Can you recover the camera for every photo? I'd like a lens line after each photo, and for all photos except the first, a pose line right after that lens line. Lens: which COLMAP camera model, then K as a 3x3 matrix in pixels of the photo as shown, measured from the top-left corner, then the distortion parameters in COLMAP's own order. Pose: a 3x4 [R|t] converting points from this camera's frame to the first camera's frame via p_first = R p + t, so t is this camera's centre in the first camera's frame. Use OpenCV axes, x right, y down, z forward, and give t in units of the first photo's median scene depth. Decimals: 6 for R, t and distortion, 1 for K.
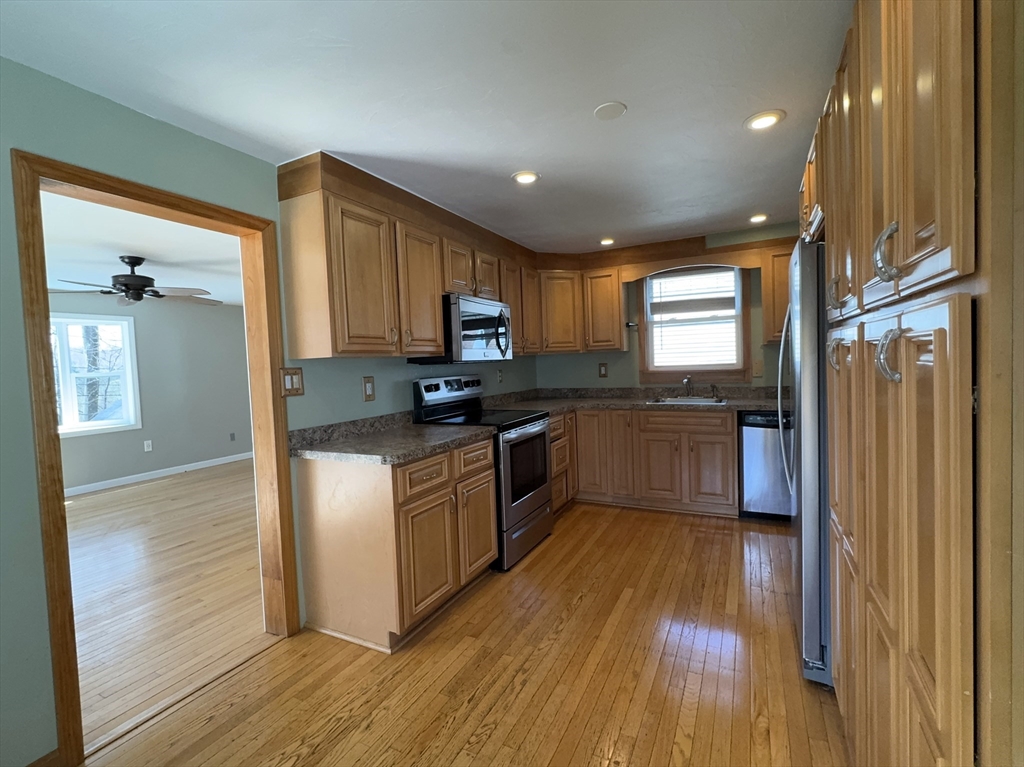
lens RADIAL K [[466.5, 0, 512.0], [0, 466.5, 383.5], [0, 0, 1]] dist [-0.010507, -0.000126]
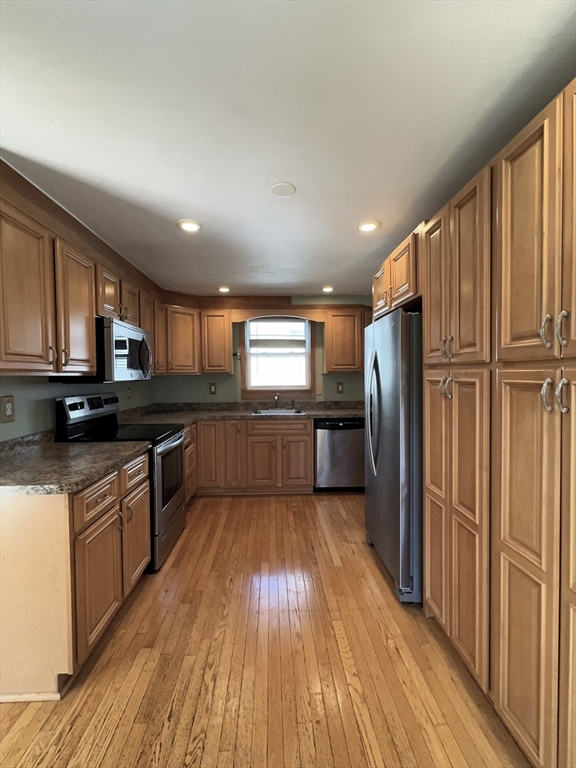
lens RADIAL K [[347.7, 0, 288.0], [0, 347.7, 384.0], [0, 0, 1]] dist [-0.009169, 0.000841]
pose [[0.872887, 0.017821, 0.487597, -0.122325], [-0.001390, 0.999420, -0.034039, -0.012422], [-0.487921, 0.029034, 0.872405, 0.094790]]
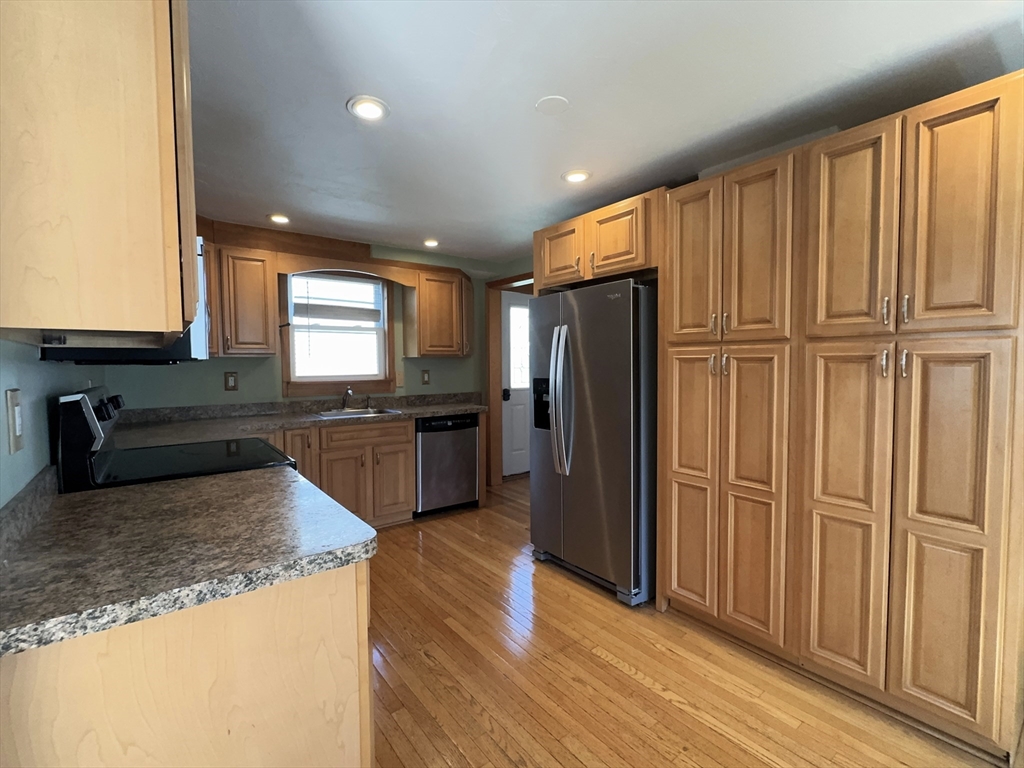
lens RADIAL K [[453.4, 0, 512.0], [0, 453.4, 384.0], [0, 0, 1]] dist [-0.000207, -0.000139]
pose [[0.450586, -0.005967, 0.892713, -0.353455], [0.033227, 0.999397, -0.010091, -0.001918], [-0.892114, 0.034209, 0.450513, 0.355139]]
